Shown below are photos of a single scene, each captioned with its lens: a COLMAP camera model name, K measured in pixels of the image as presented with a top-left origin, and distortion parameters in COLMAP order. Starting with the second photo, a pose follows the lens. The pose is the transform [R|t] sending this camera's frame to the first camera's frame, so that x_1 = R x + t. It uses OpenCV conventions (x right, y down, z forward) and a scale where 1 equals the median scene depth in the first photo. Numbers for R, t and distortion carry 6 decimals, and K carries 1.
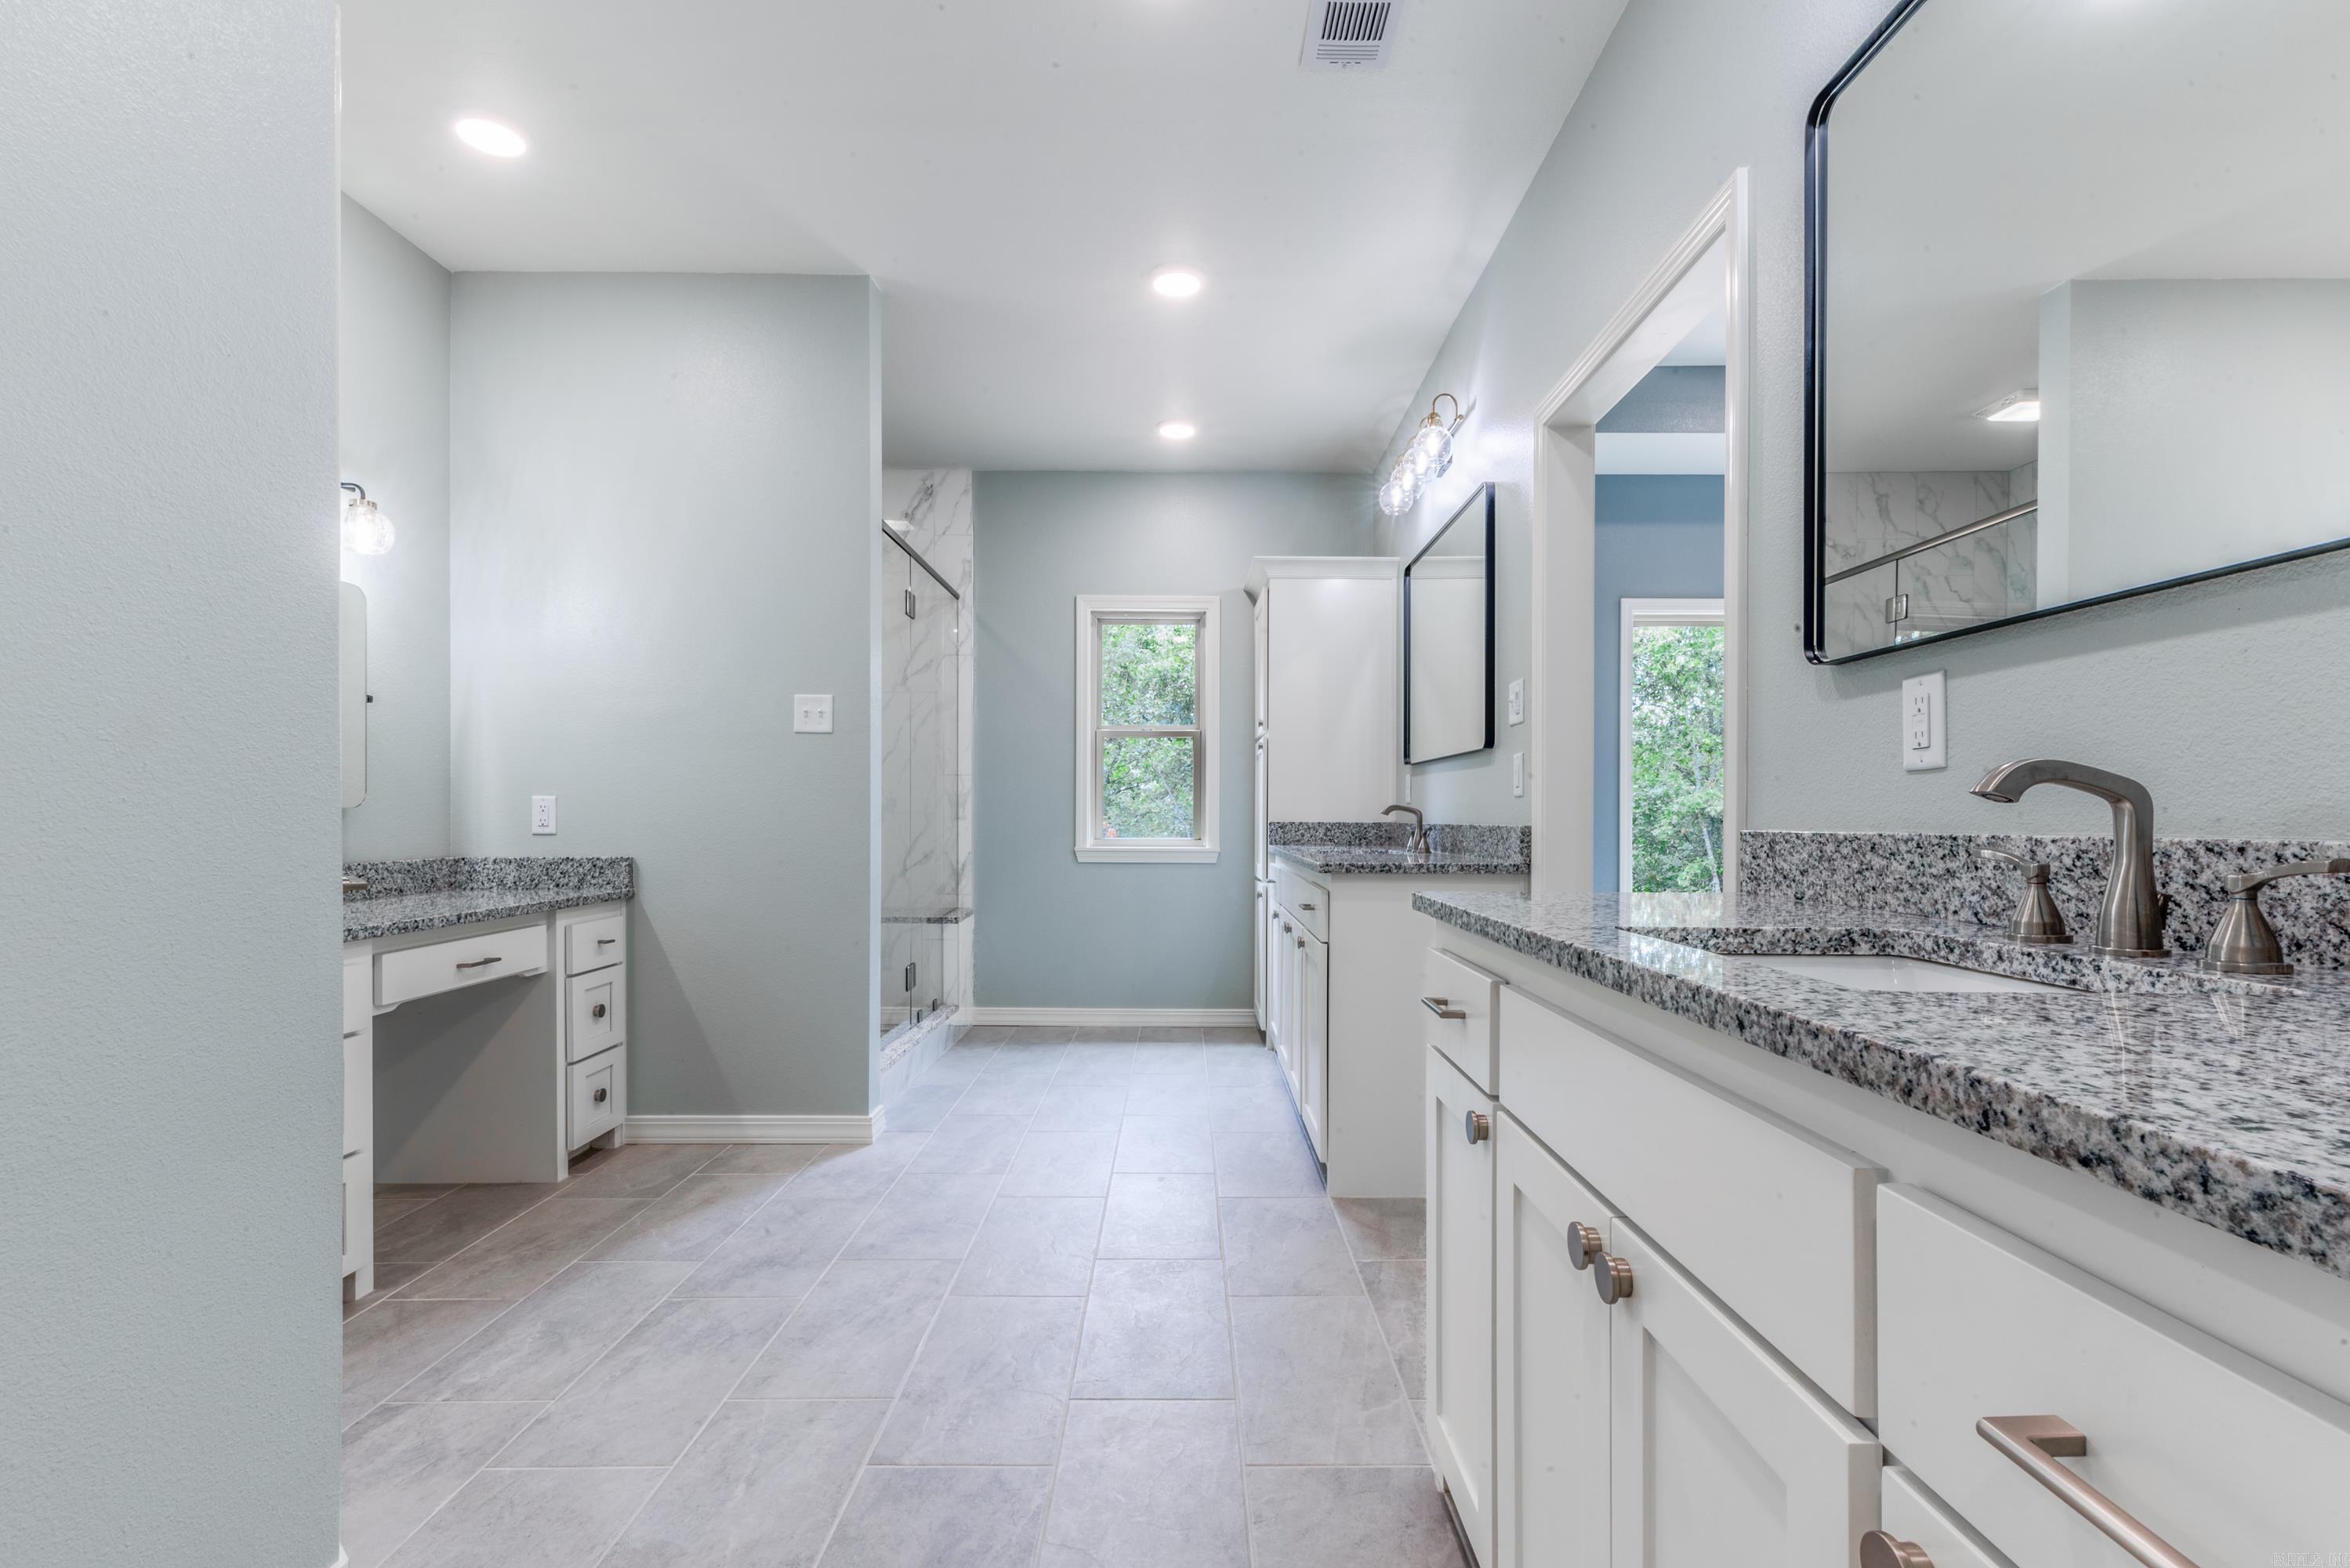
lens RADIAL K [[1054.2, 0, 1182.4], [0, 1054.2, 807.1], [0, 0, 1]] dist [0.005050, -0.000329]
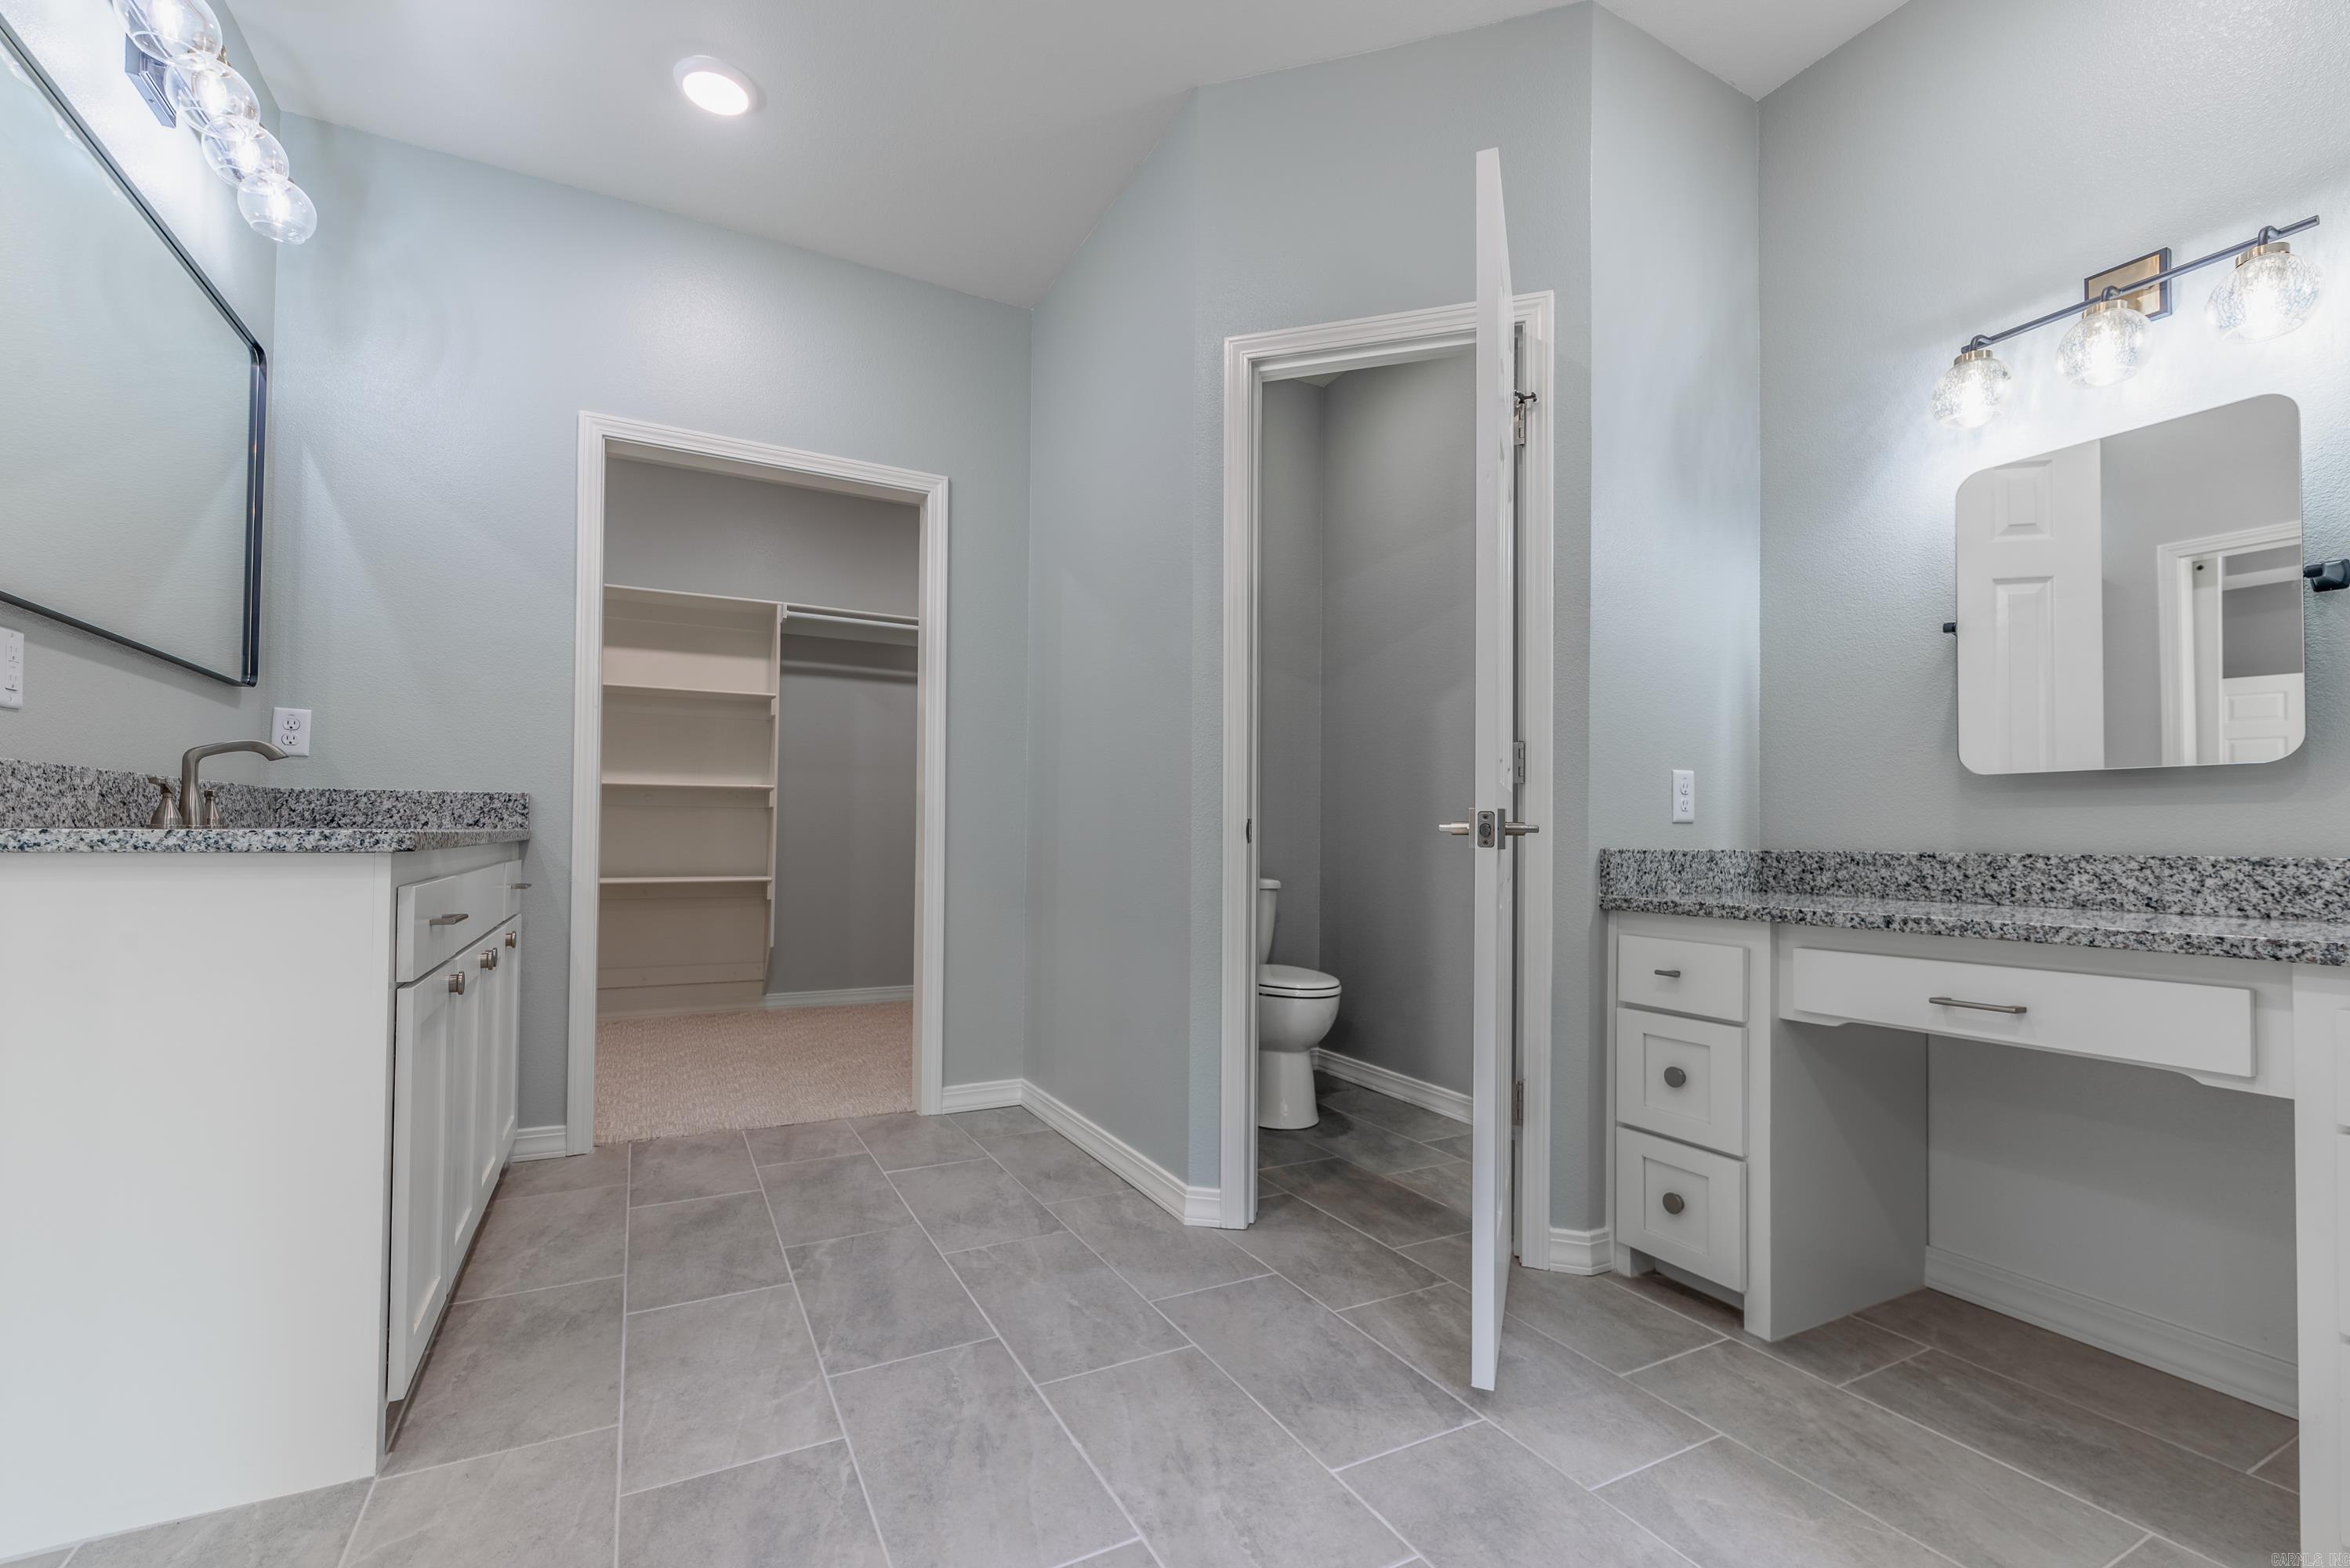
lens RADIAL K [[1040.2, 0, 1204.1], [0, 1040.2, 819.2], [0, 0, 1]] dist [0.001754, -0.000824]
pose [[-0.880260, -0.018271, -0.474140, 0.050401], [-0.006423, 0.999626, -0.026595, 0.092599], [0.474449, -0.020365, -0.880047, 2.178427]]
